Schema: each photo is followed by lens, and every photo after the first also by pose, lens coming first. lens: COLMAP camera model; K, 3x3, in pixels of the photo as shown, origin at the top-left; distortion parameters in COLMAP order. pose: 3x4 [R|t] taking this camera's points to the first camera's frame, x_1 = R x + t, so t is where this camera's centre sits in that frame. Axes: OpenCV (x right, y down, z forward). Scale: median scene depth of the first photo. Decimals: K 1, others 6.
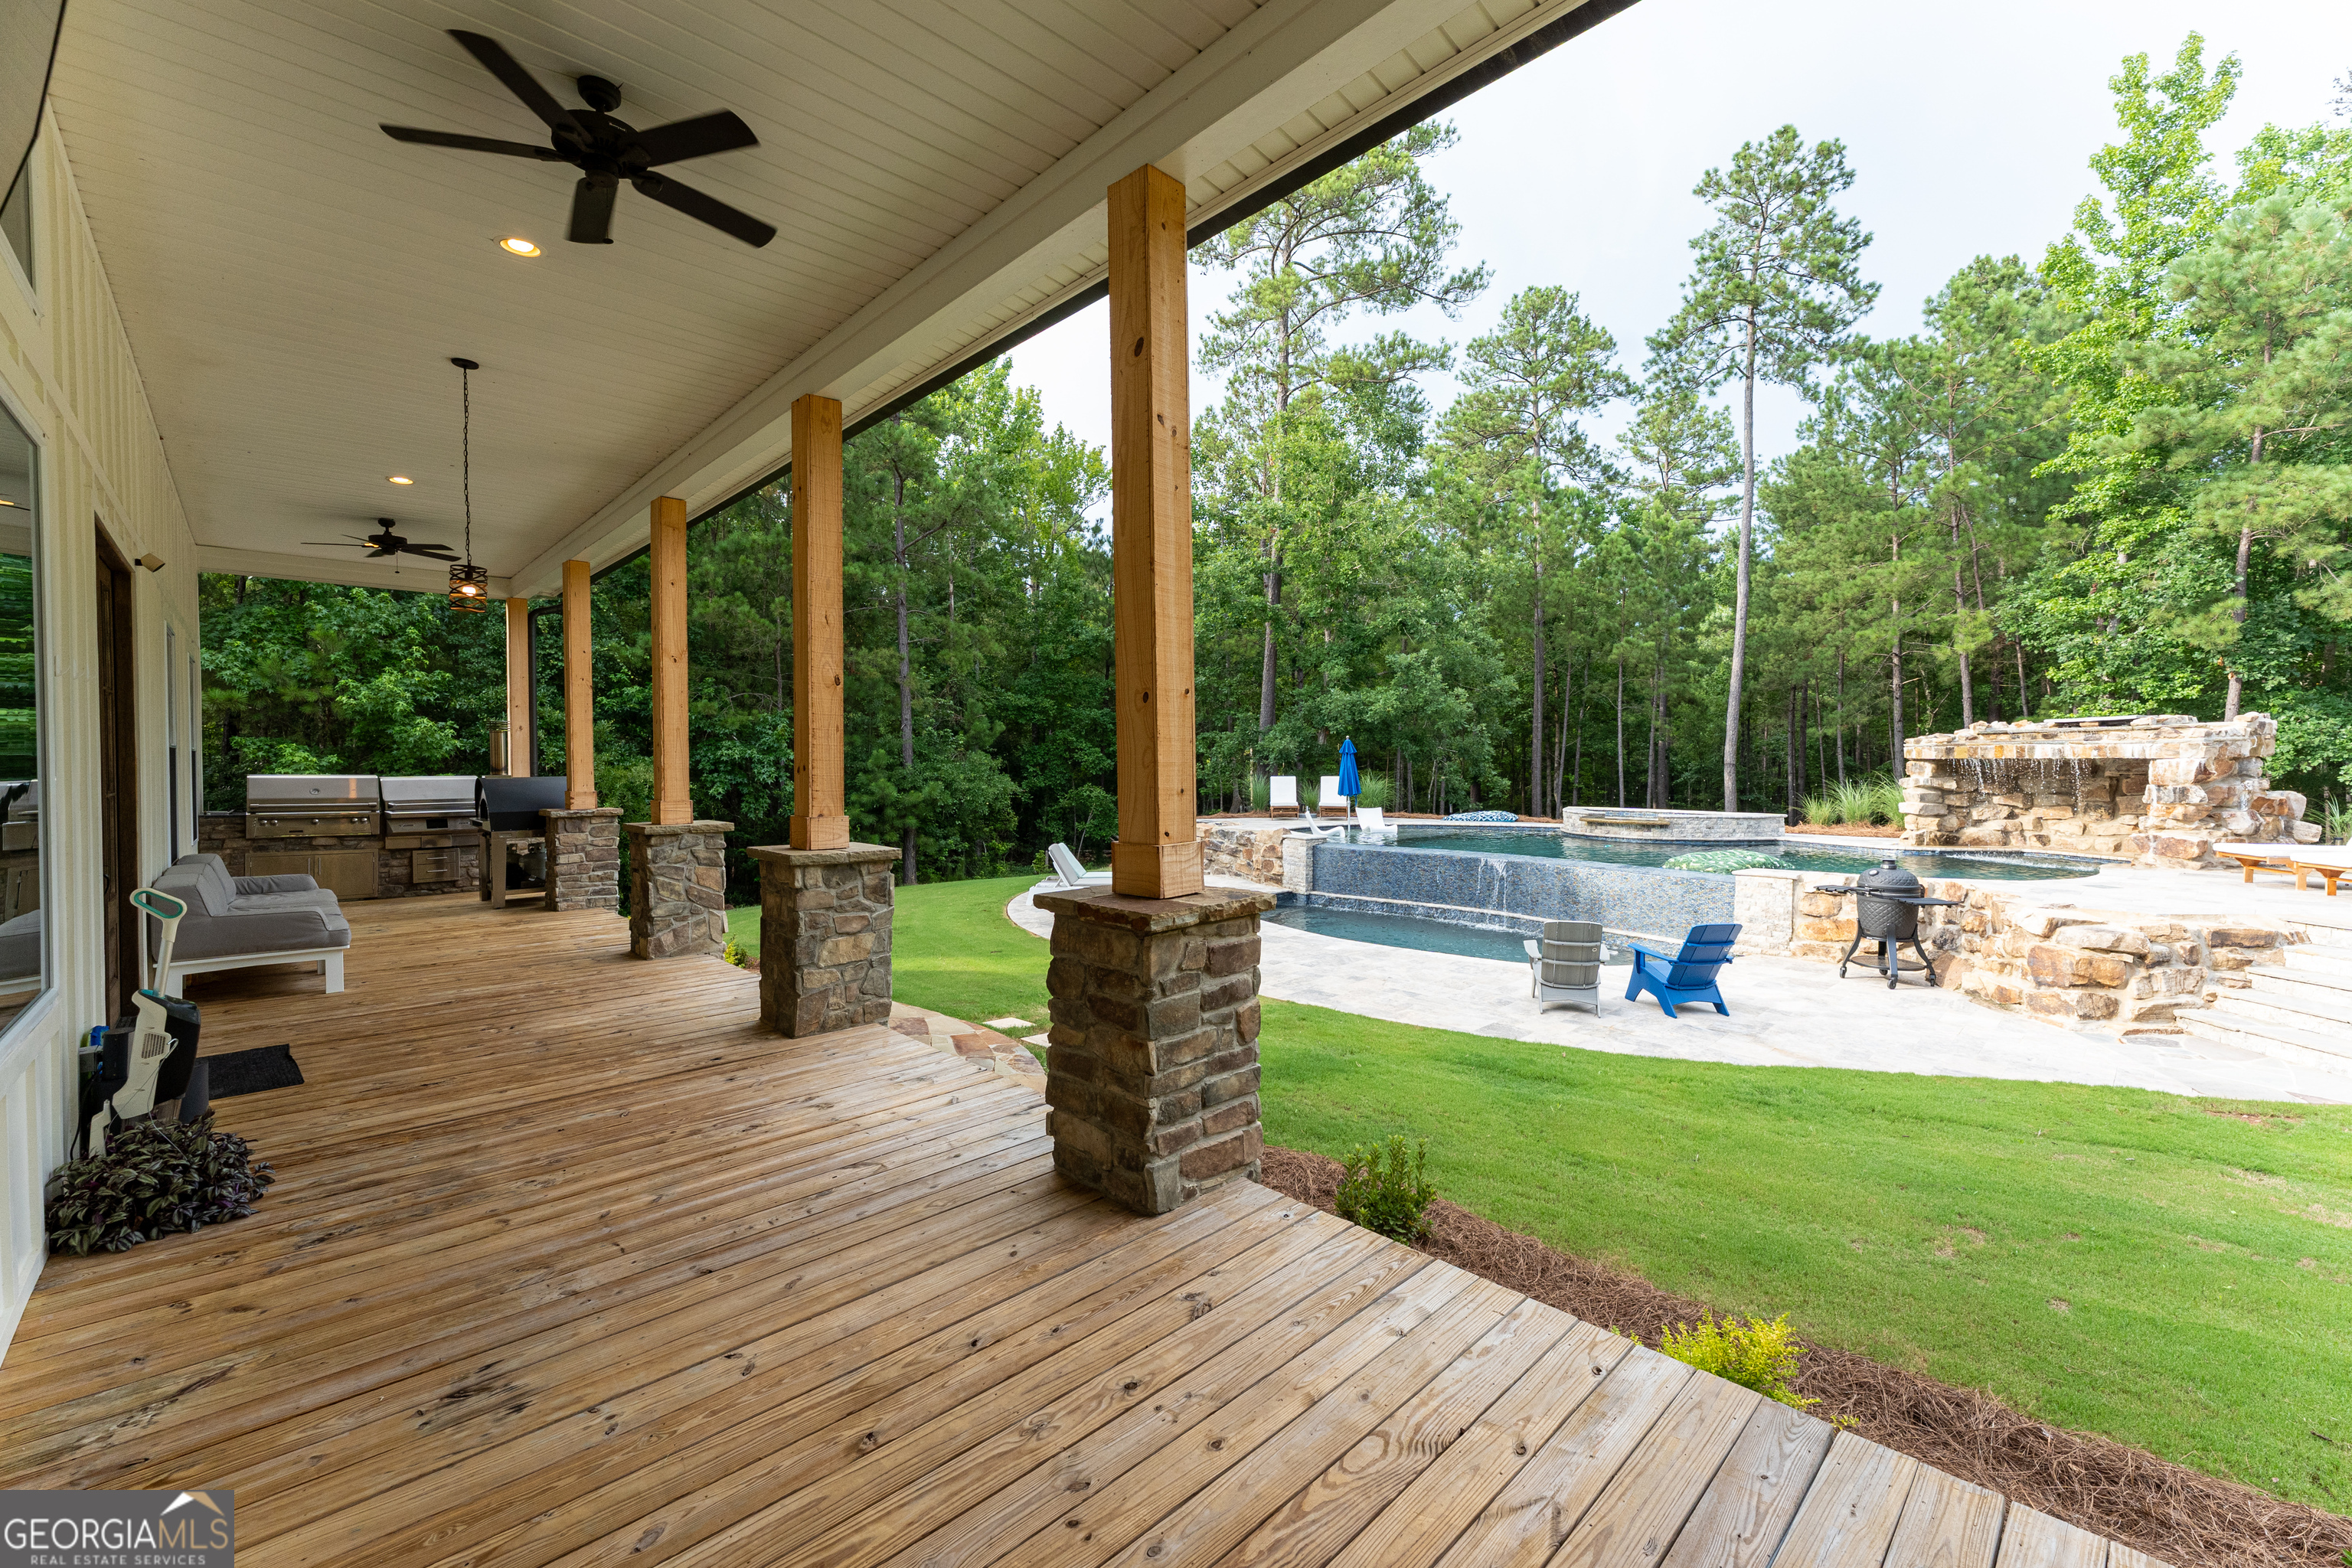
lens RADIAL K [[948.6, 0, 1157.9], [0, 948.6, 779.9], [0, 0, 1]] dist [0.001191, -0.000990]
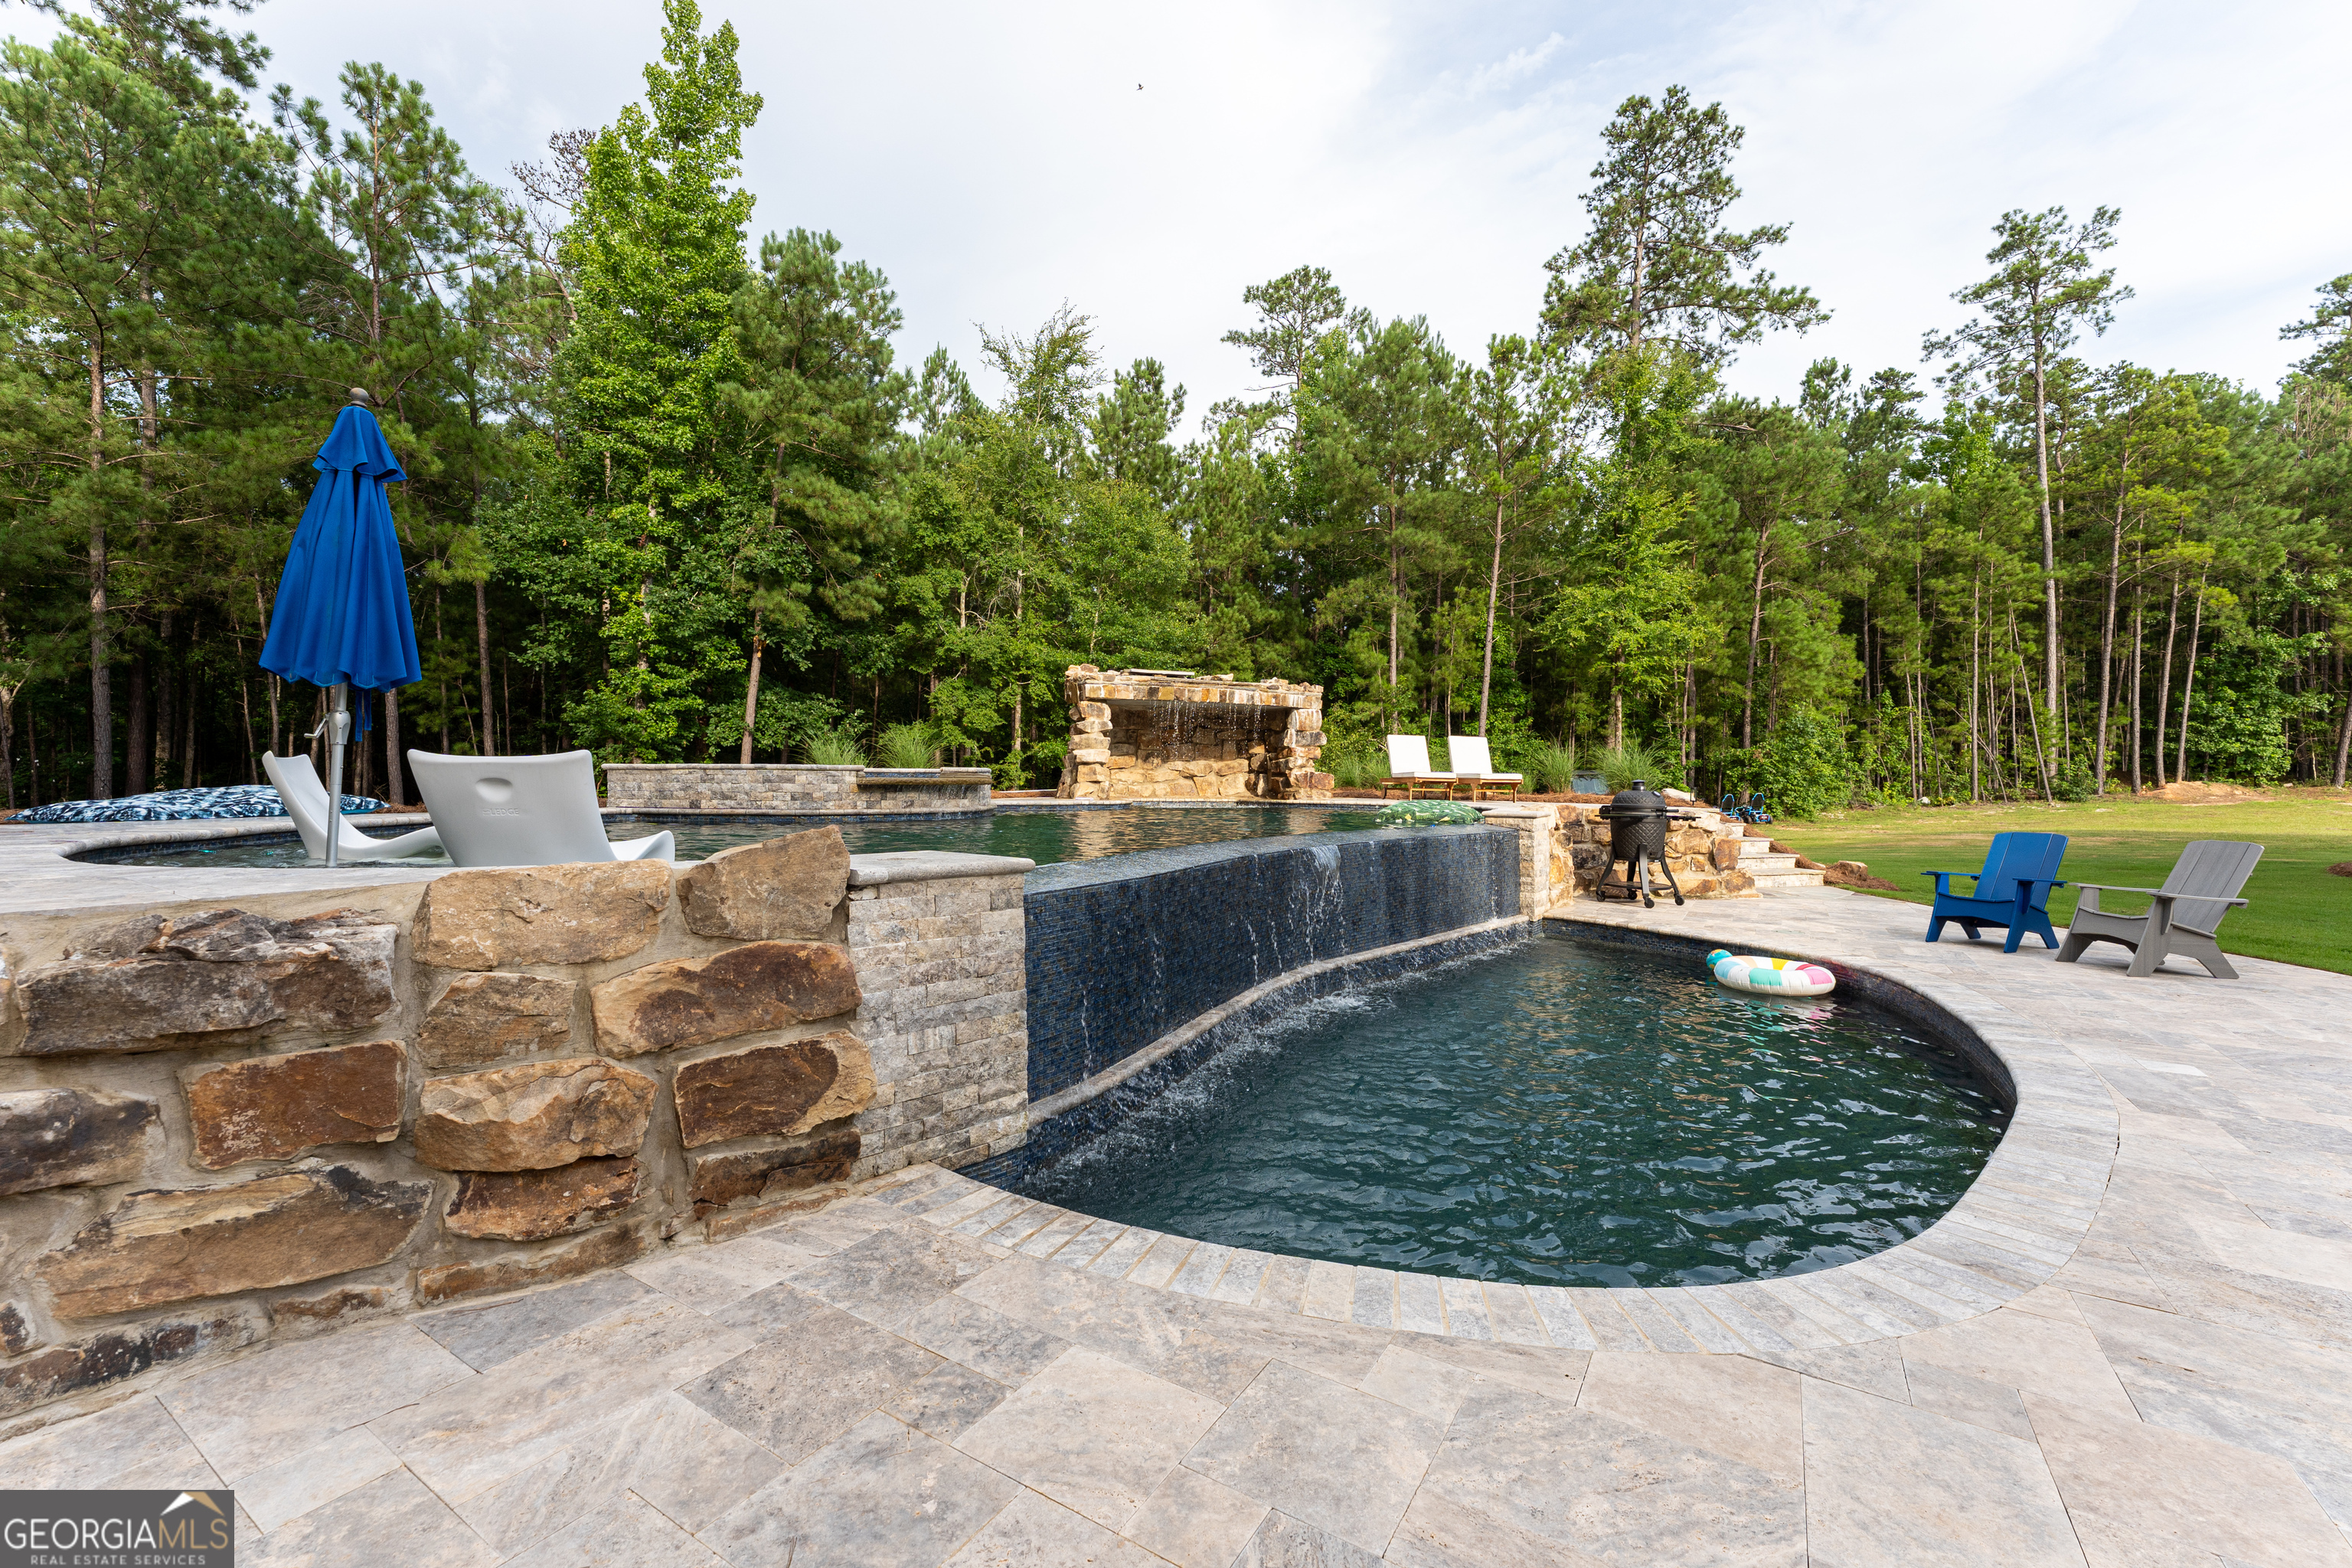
lens RADIAL K [[948.6, 0, 1183.4], [0, 948.6, 784.5], [0, 0, 1]] dist [0.001191, -0.000990]
pose [[-0.262093, -0.003536, 0.965036, -0.054933], [0.012381, 0.999899, 0.007027, 0.056461], [-0.964963, 0.013790, -0.262022, 1.285449]]
